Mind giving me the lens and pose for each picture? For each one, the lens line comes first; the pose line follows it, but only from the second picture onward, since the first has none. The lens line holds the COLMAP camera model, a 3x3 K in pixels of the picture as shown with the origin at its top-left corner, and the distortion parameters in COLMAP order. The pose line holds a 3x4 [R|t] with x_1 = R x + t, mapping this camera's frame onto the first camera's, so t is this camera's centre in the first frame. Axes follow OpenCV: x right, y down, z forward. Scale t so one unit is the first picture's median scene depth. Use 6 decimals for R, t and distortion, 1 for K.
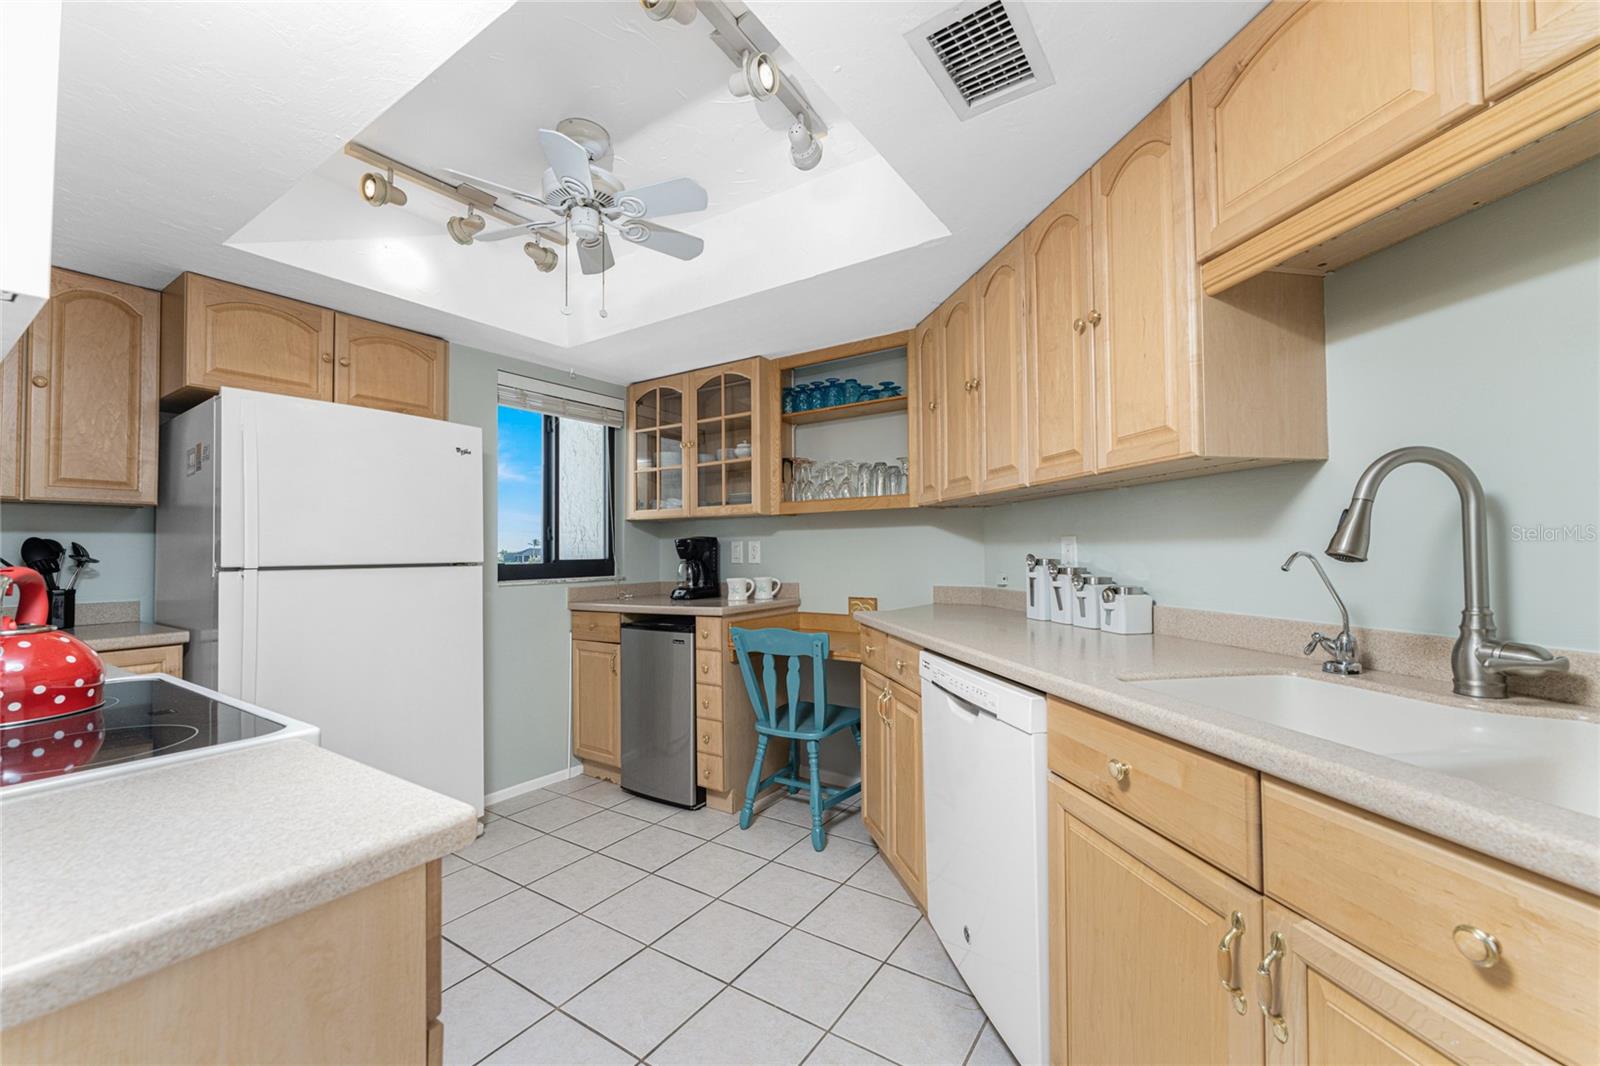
lens RADIAL K [[643.3, 0, 772.1], [0, 643.3, 532.9], [0, 0, 1]] dist [0.001134, -0.000793]
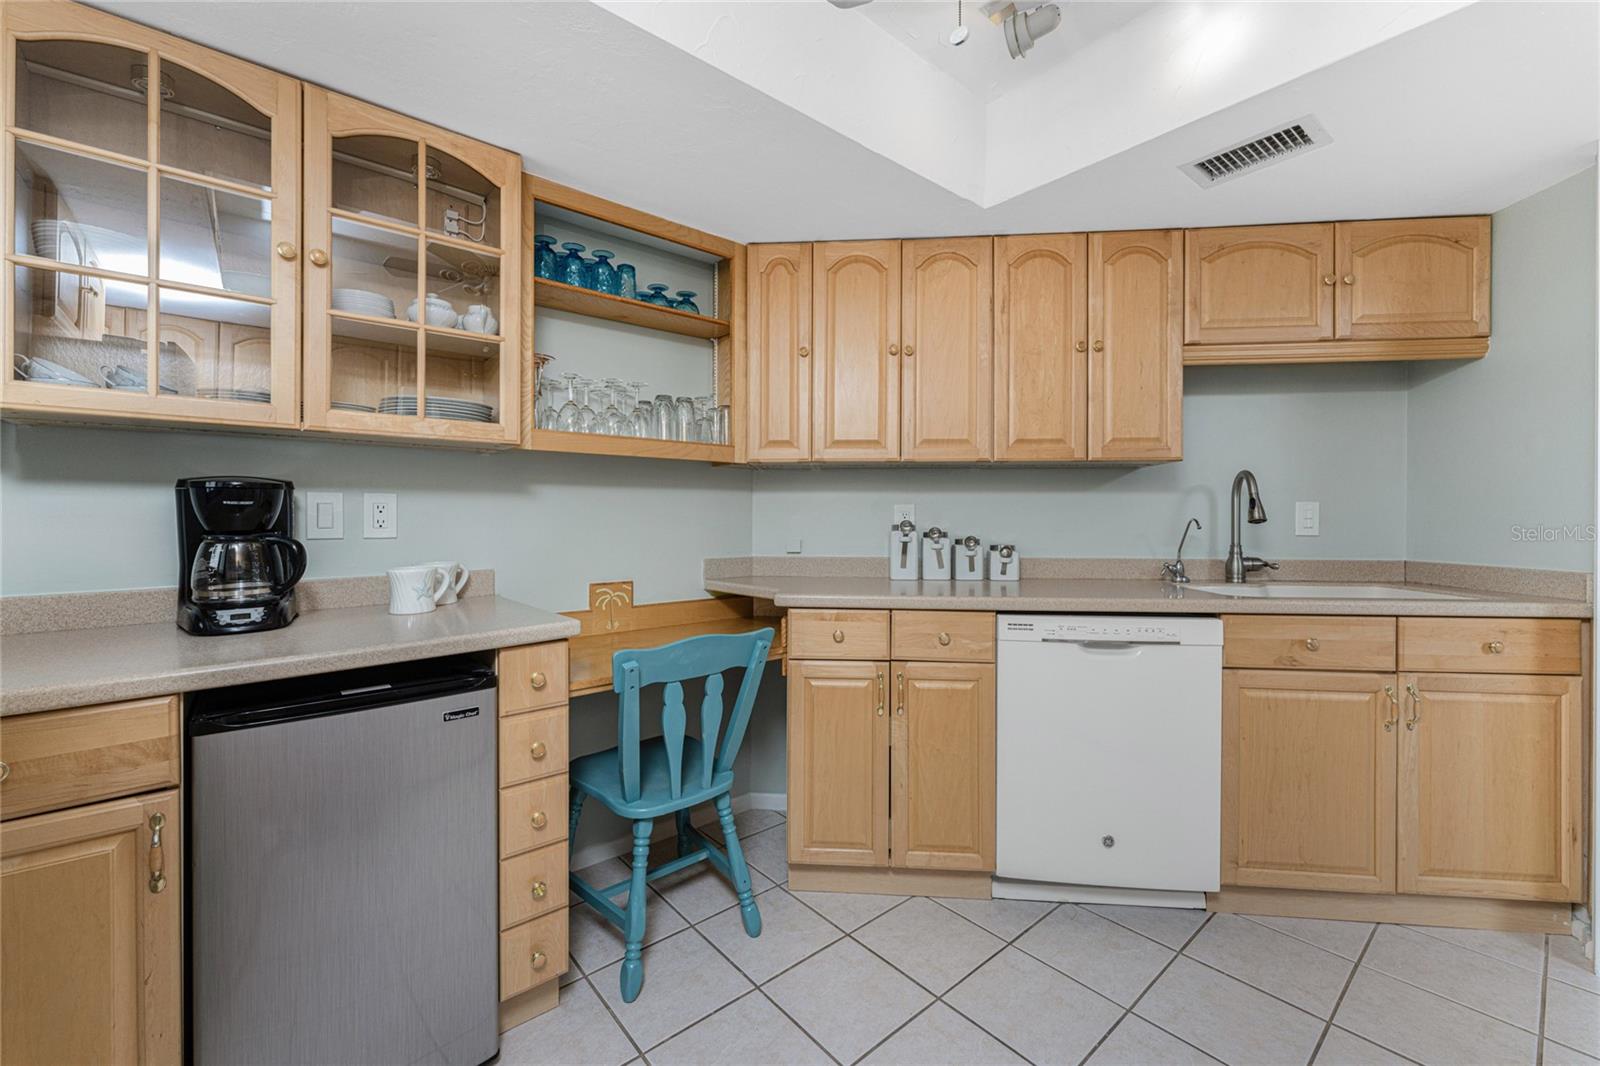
lens RADIAL K [[643.3, 0, 794.1], [0, 643.3, 520.1], [0, 0, 1]] dist [0.001134, -0.000793]
pose [[0.251305, 0.004893, 0.967896, -0.561978], [-0.030408, 0.999534, 0.002842, 0.028617], [-0.967430, -0.030146, 0.251336, 0.729744]]
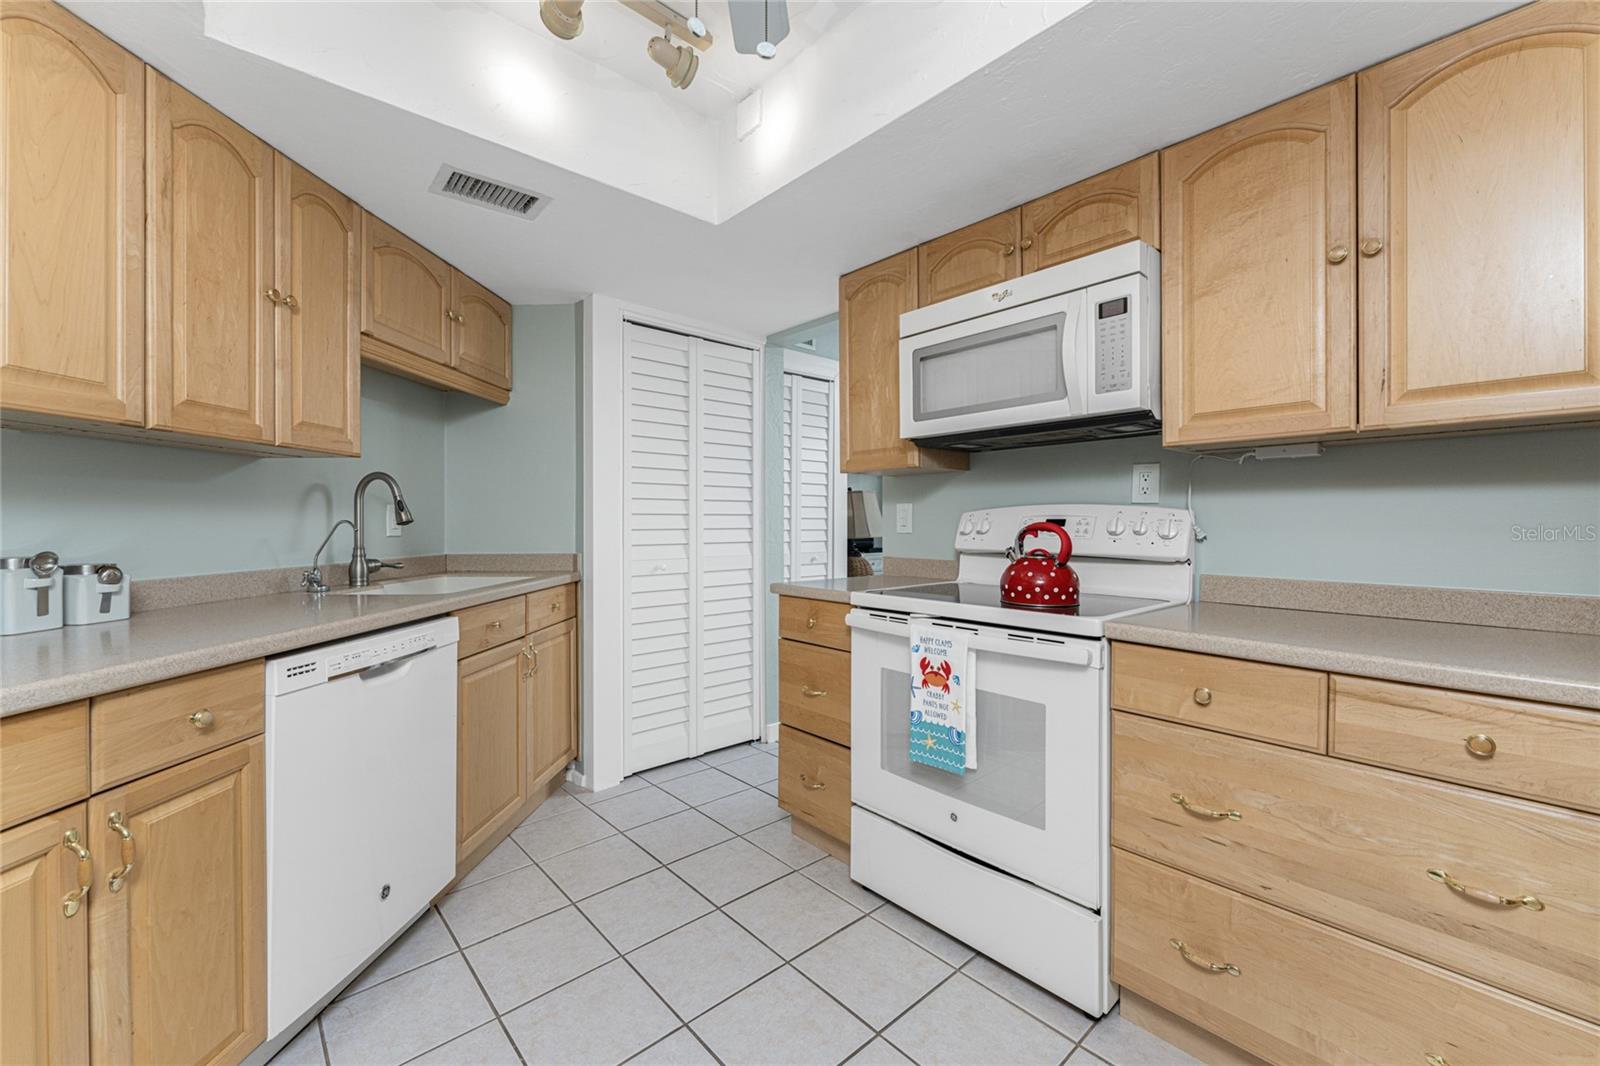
lens RADIAL K [[643.3, 0, 789.6], [0, 643.3, 525.4], [0, 0, 1]] dist [0.001134, -0.000793]
pose [[-0.976073, 0.006581, 0.217343, -0.314977], [0.001710, 0.999743, -0.022592, 0.037392], [-0.217436, -0.021680, -0.975834, 1.068508]]
